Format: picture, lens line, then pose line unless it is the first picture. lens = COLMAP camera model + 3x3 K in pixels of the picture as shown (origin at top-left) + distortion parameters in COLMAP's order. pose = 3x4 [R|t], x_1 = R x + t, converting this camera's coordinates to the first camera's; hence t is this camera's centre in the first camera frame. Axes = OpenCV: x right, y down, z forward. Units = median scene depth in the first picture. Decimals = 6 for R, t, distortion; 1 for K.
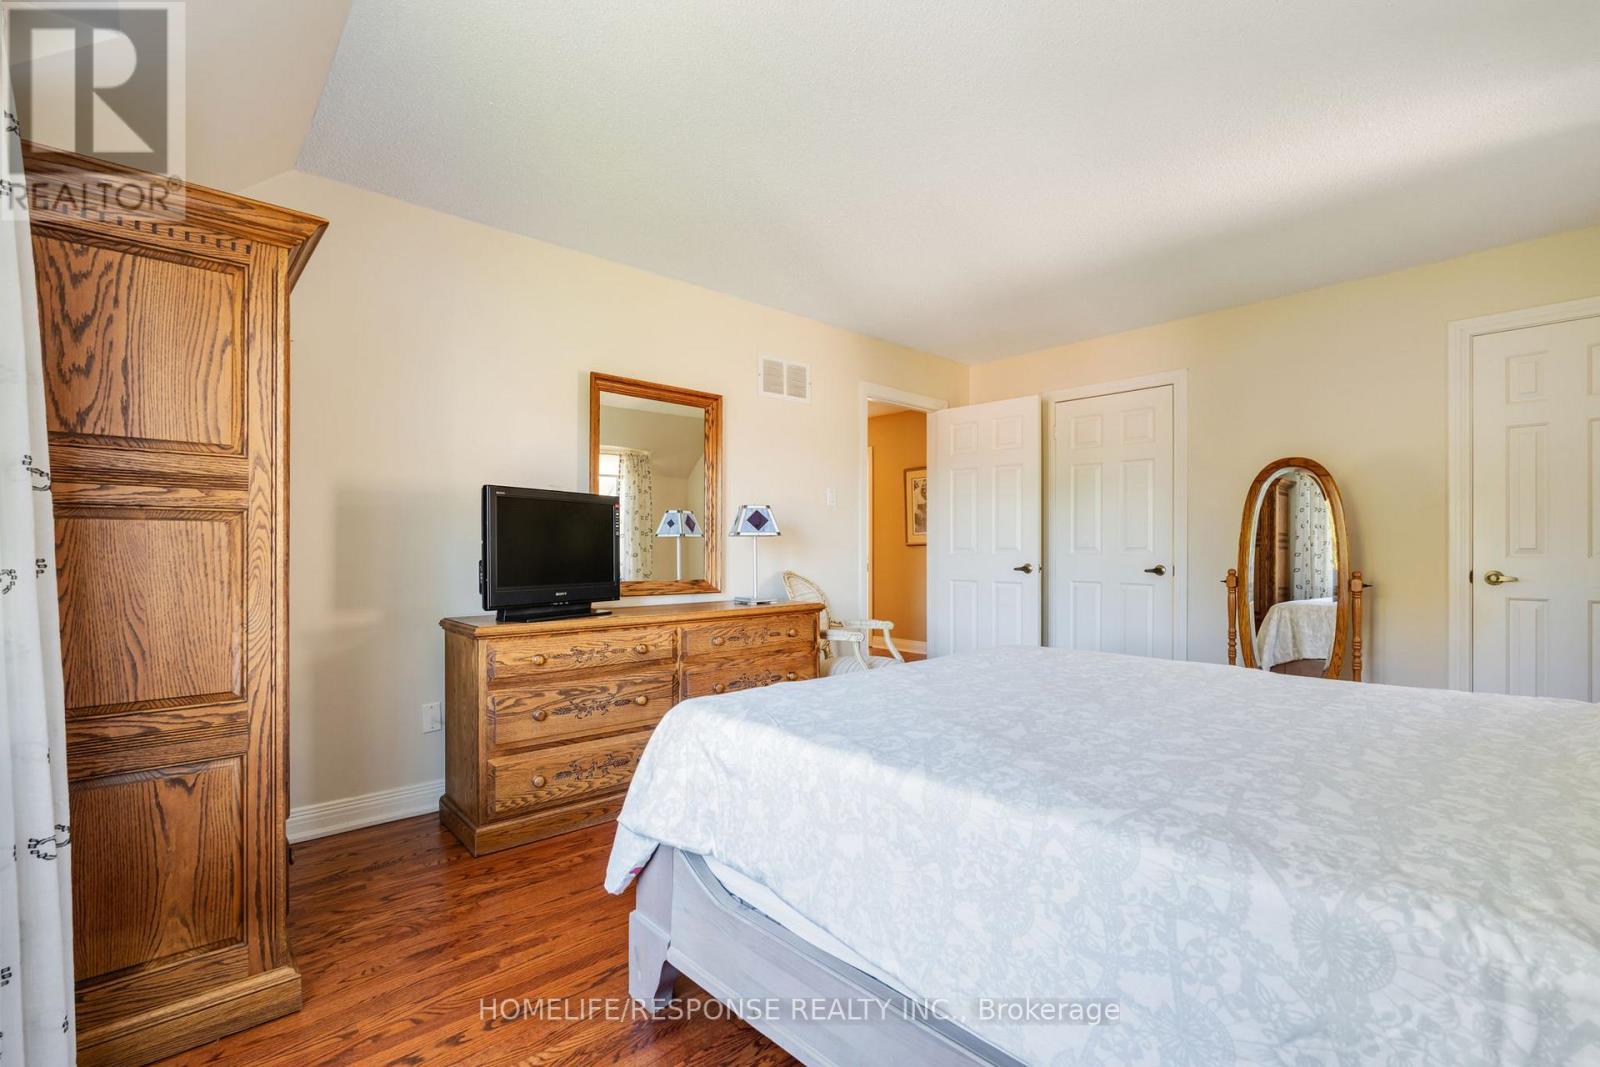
lens RADIAL K [[718.6, 0, 802.3], [0, 718.6, 544.6], [0, 0, 1]] dist [-0.002874, -0.000647]
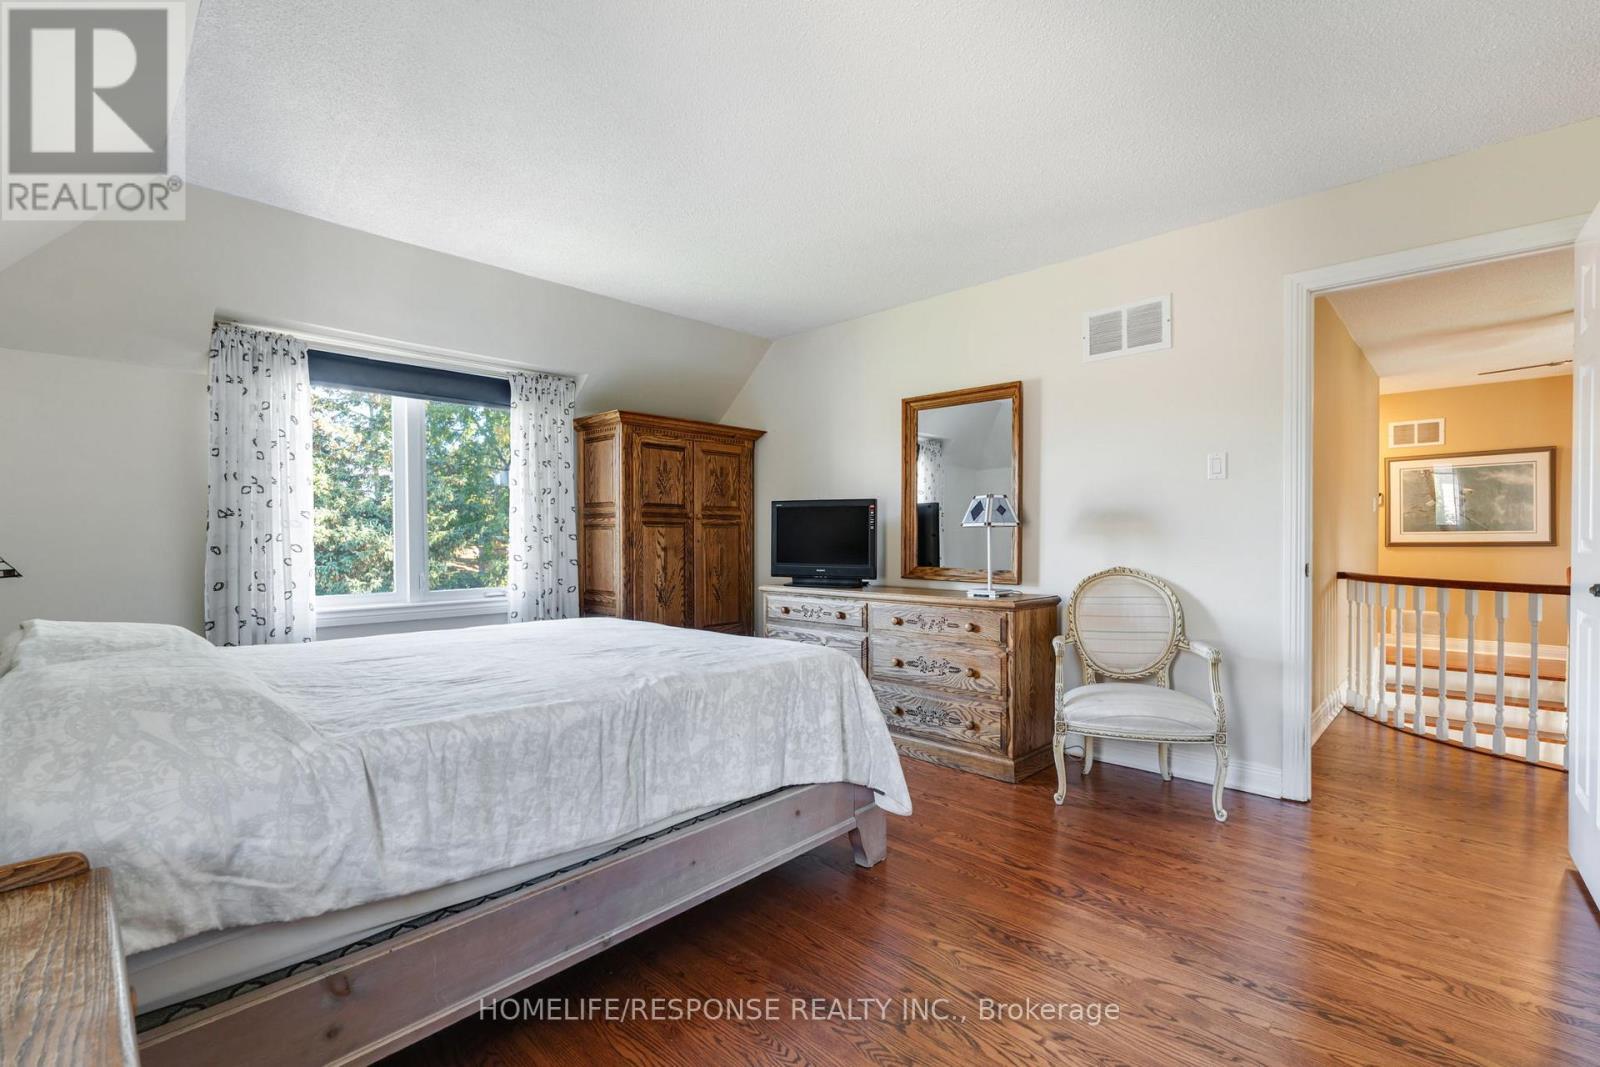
lens RADIAL K [[718.6, 0, 797.4], [0, 718.6, 538.3], [0, 0, 1]] dist [-0.002874, -0.000647]
pose [[0.062743, 0.001310, -0.998029, 1.039895], [0.005998, 0.999981, 0.001690, 0.000753], [0.998012, -0.006092, 0.062734, 0.797639]]
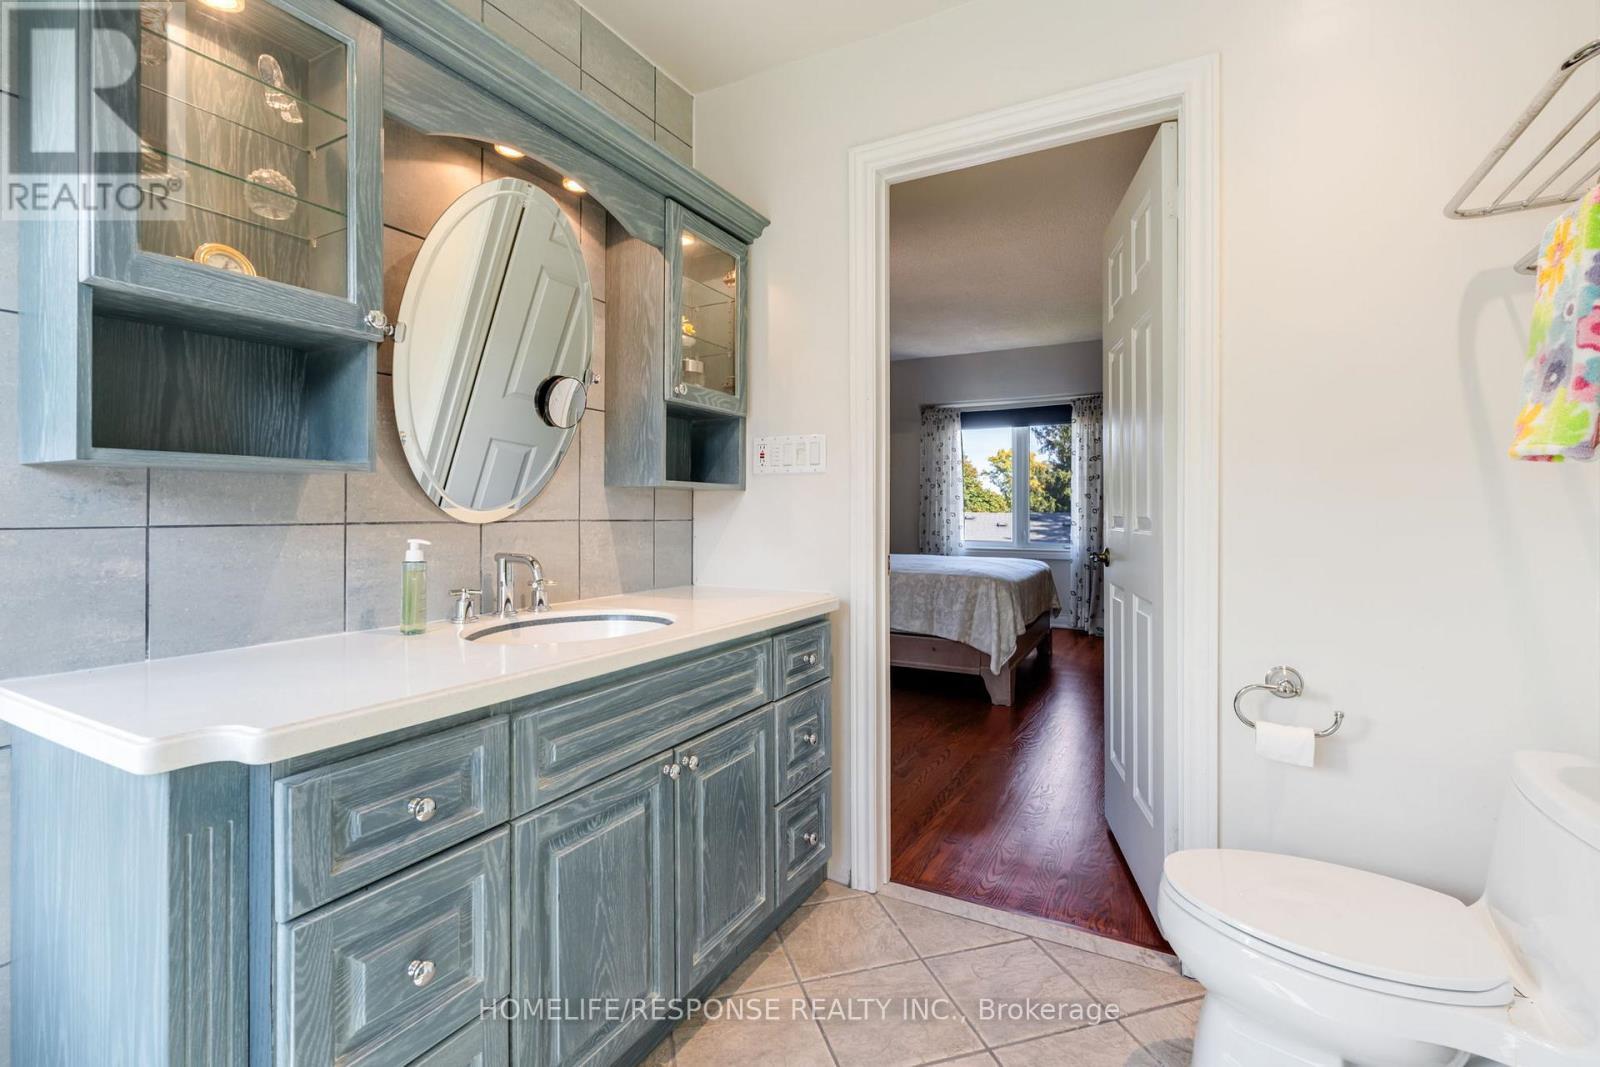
lens RADIAL K [[718.6, 0, 806.7], [0, 718.6, 515.8], [0, 0, 1]] dist [-0.002874, -0.000647]
pose [[-0.944415, 0.003901, -0.328734, 1.028065], [0.001391, 0.999968, 0.007870, -0.002024], [0.328754, 0.006975, -0.944390, 3.036864]]
